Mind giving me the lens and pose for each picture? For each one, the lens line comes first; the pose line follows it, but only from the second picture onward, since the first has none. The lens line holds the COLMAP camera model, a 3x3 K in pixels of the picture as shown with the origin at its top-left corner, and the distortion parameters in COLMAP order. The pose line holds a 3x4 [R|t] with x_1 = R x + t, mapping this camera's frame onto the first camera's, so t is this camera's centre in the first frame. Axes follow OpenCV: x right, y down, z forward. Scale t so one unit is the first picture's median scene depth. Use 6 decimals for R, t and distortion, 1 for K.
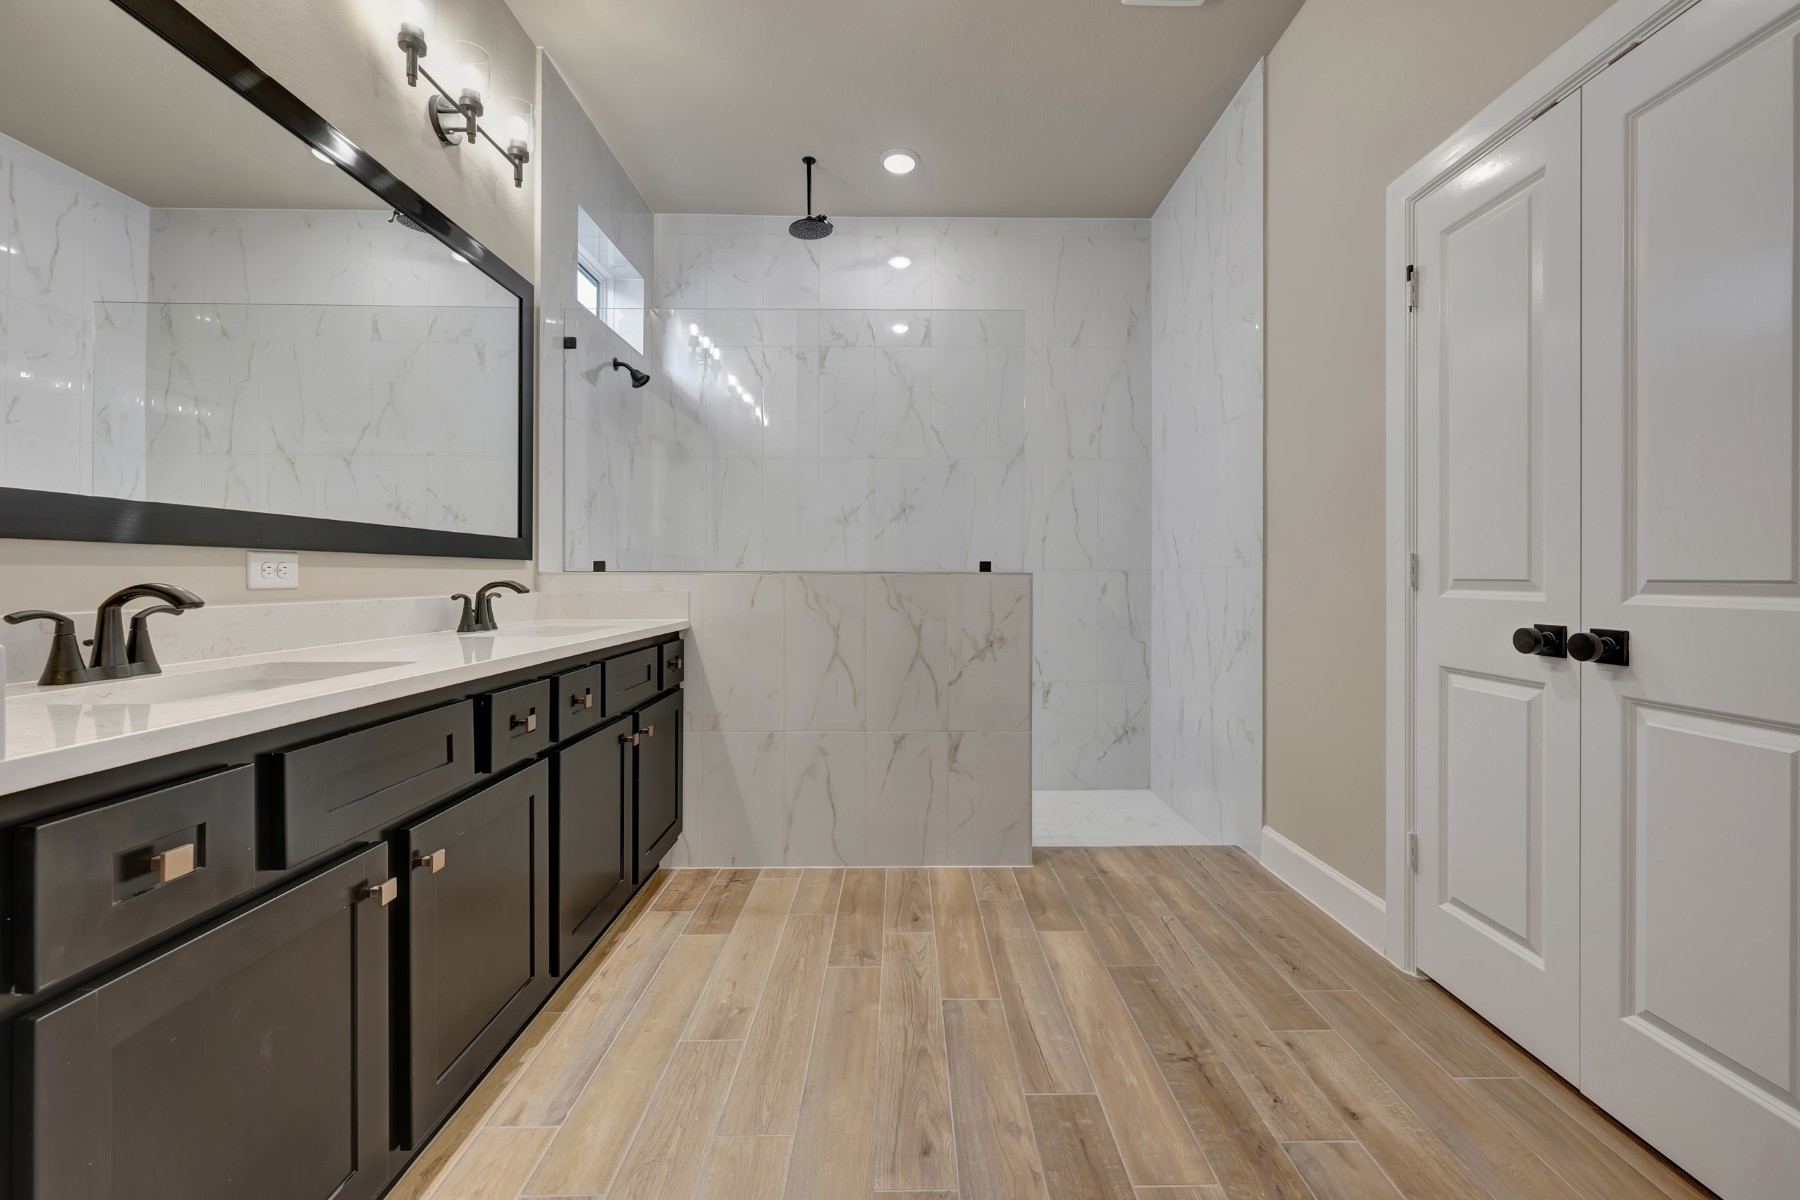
lens RADIAL K [[710.7, 0, 906.9], [0, 710.7, 588.3], [0, 0, 1]] dist [-0.002759, 0.000515]
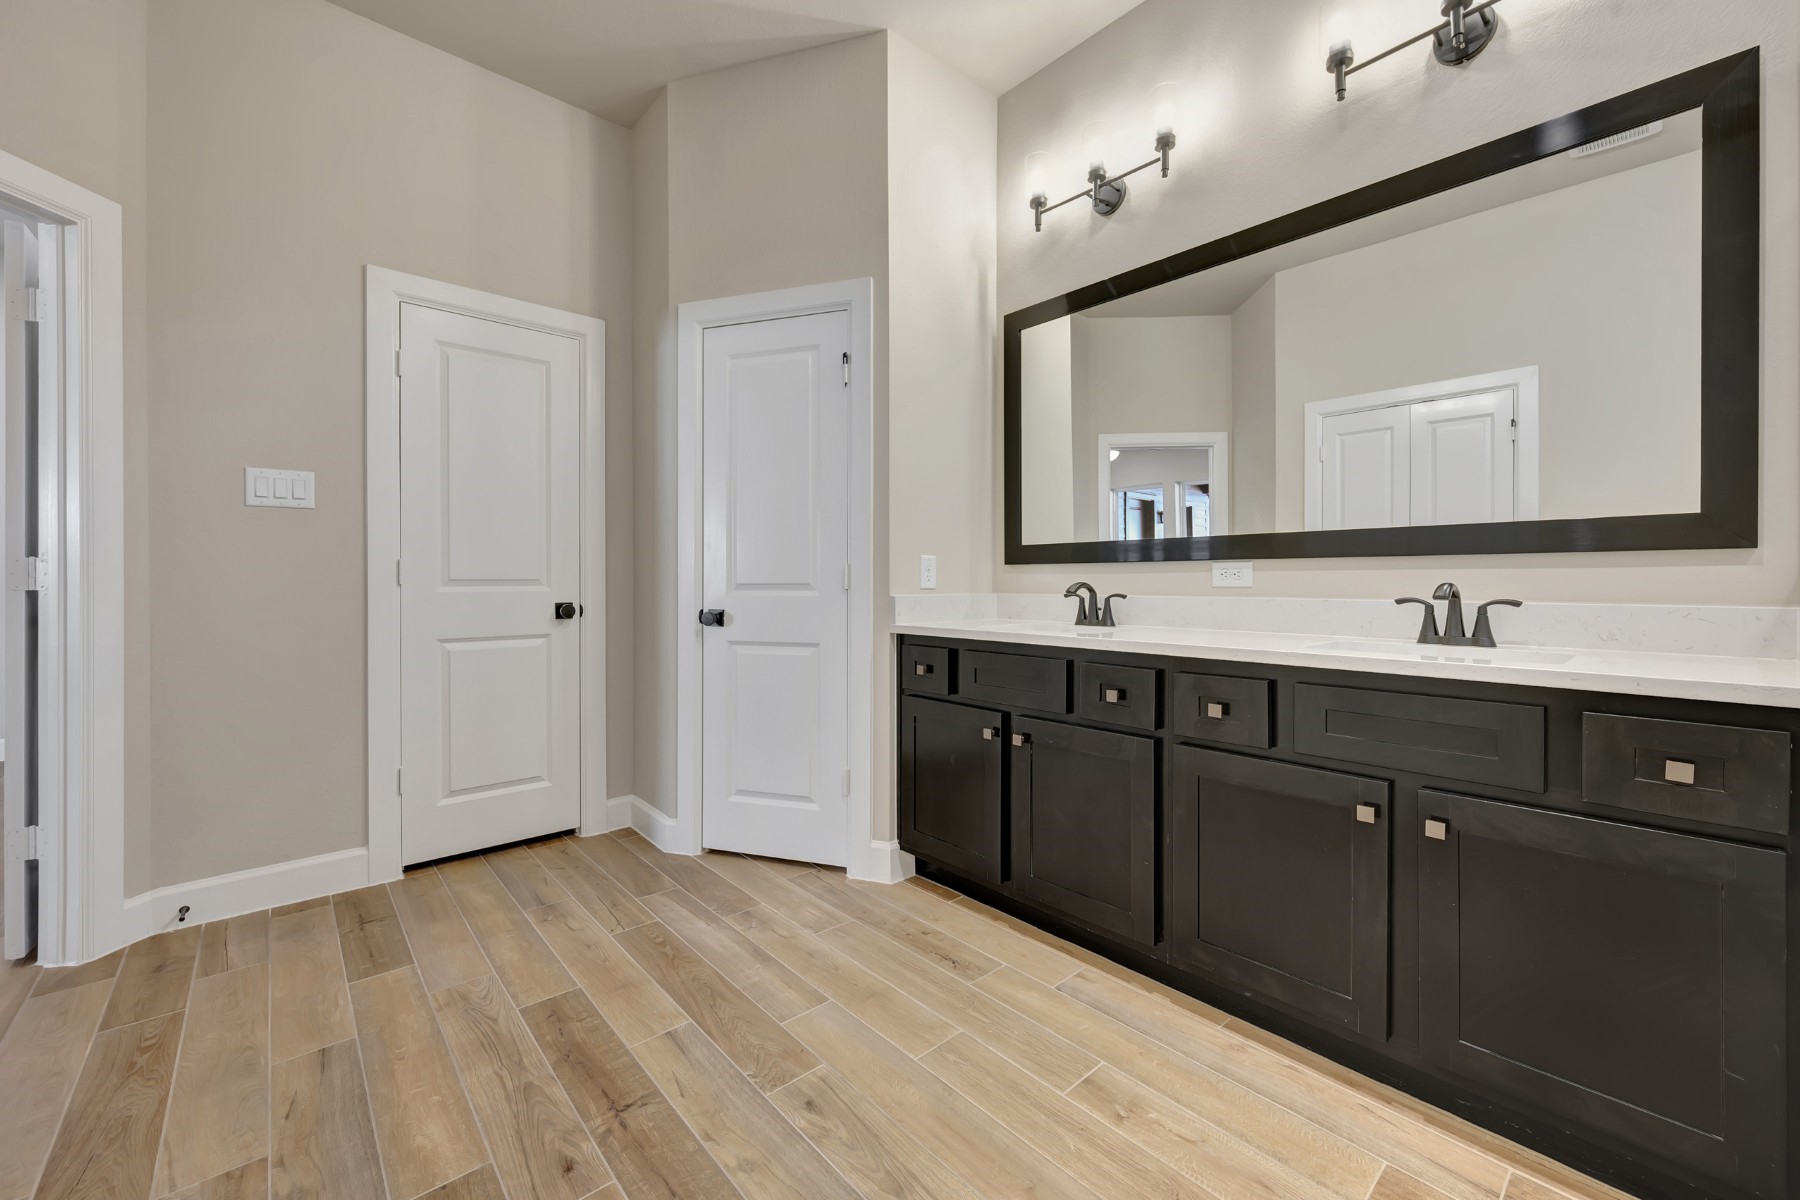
lens RADIAL K [[710.7, 0, 910.9], [0, 710.7, 573.2], [0, 0, 1]] dist [-0.002759, 0.000515]
pose [[-0.745045, -0.004455, -0.666999, 0.597288], [-0.007949, 0.999966, 0.002200, -0.027910], [0.666966, 0.006941, -0.745055, 1.773367]]
